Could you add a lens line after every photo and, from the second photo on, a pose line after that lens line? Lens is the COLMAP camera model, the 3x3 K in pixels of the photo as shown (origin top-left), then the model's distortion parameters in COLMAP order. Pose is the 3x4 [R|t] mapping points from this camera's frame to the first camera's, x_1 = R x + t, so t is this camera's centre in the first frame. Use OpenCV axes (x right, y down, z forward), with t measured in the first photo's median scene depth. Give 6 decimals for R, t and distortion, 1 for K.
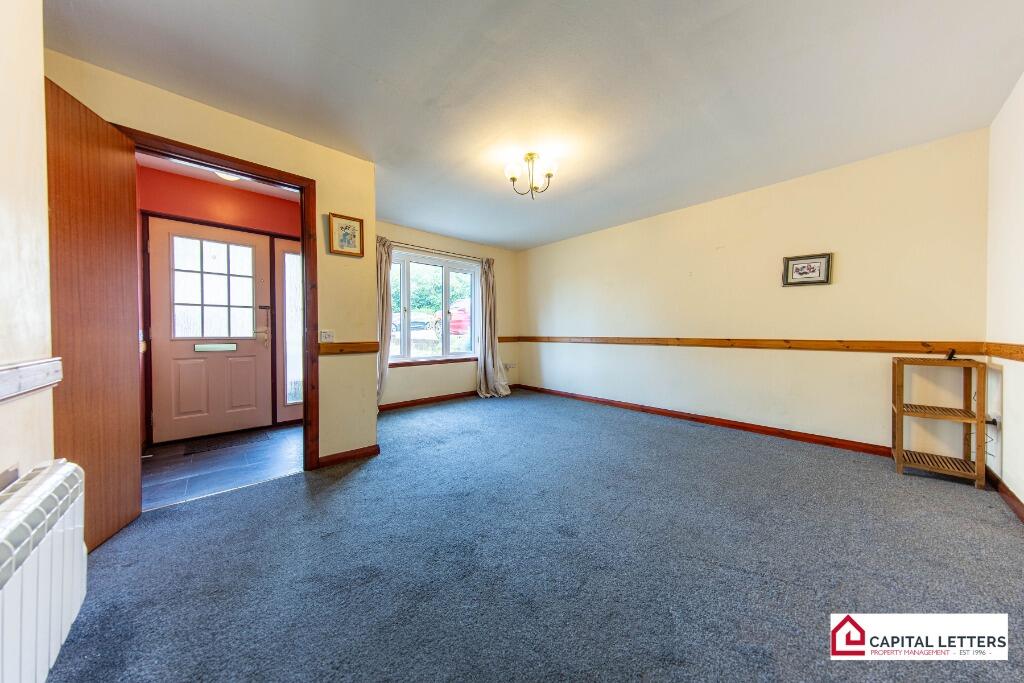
lens RADIAL K [[319.1, 0, 514.1], [0, 319.1, 336.5], [0, 0, 1]] dist [0.000429, 0.000010]
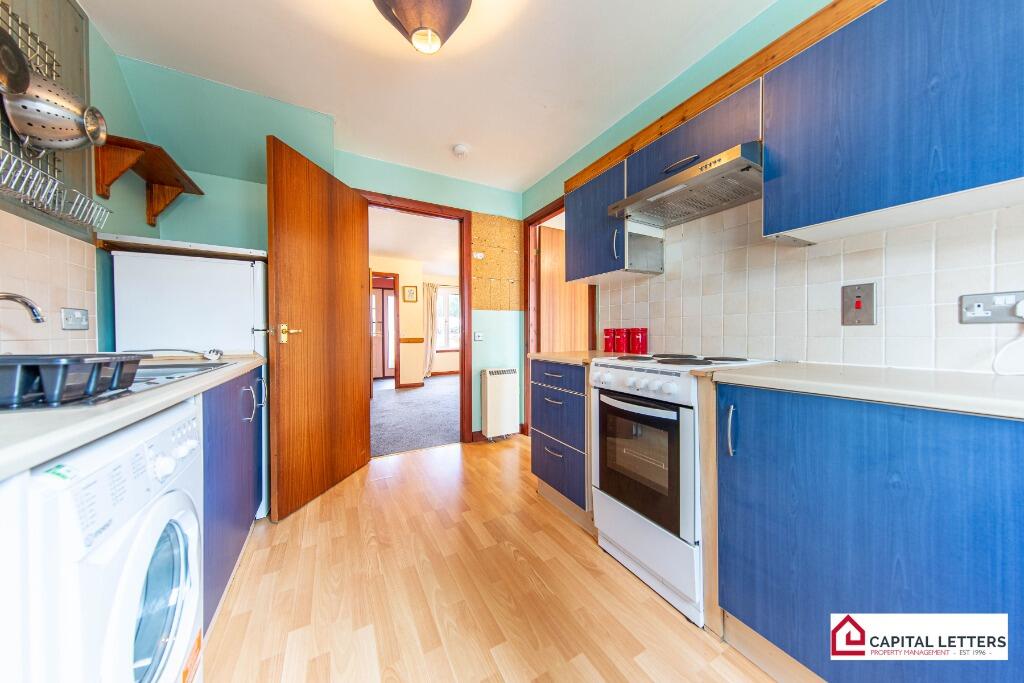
lens RADIAL K [[319.1, 0, 514.1], [0, 319.1, 336.5], [0, 0, 1]] dist [0.000429, 0.000010]
pose [[0.971966, -0.003400, -0.235099, 0.763587], [0.002820, 0.999992, -0.002801, 0.014271], [0.235106, 0.002060, 0.971967, -1.105185]]
